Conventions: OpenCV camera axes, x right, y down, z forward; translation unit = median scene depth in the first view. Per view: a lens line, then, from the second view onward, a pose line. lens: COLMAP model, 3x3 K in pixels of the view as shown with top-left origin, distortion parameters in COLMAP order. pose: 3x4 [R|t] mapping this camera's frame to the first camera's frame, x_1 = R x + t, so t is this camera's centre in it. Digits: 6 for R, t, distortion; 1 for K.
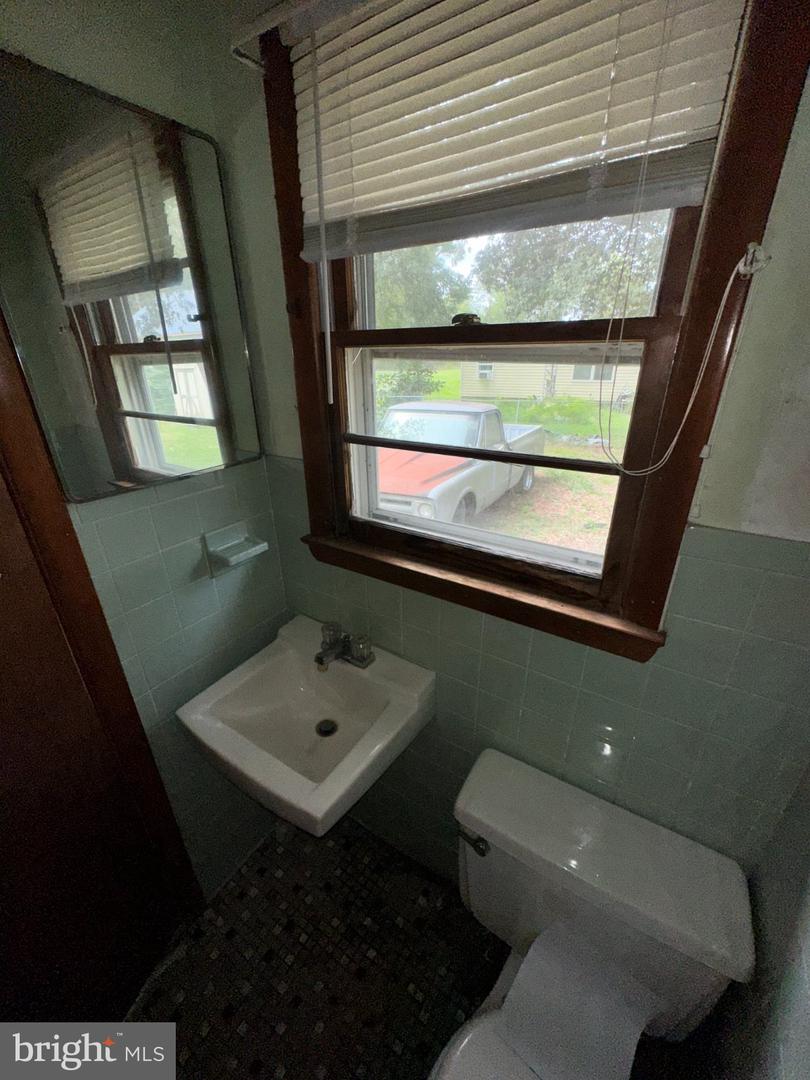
lens RADIAL K [[433.5, 0, 402.2], [0, 433.5, 538.6], [0, 0, 1]] dist [-0.001294, 0.000183]
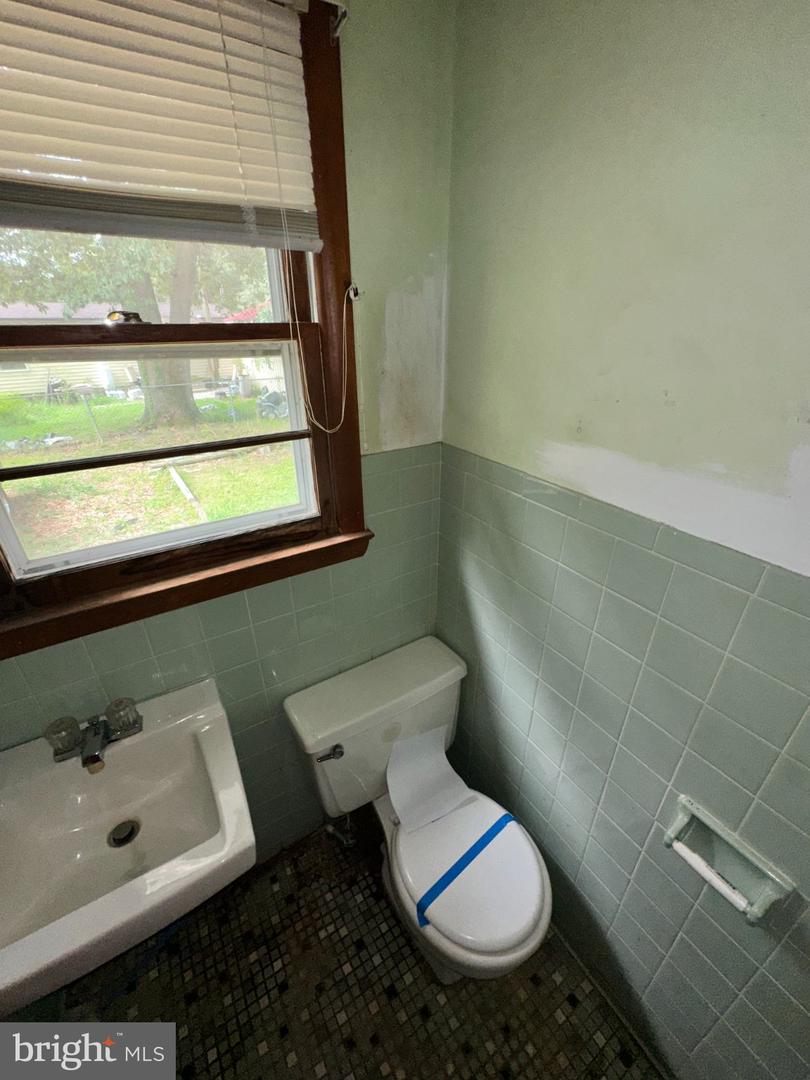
lens RADIAL K [[433.5, 0, 407.6], [0, 433.5, 540.2], [0, 0, 1]] dist [-0.001294, 0.000183]
pose [[0.413986, -0.395193, 0.820023, -0.479775], [0.362660, 0.897868, 0.249621, -0.064163], [-0.834921, 0.194050, 0.515025, 0.071231]]
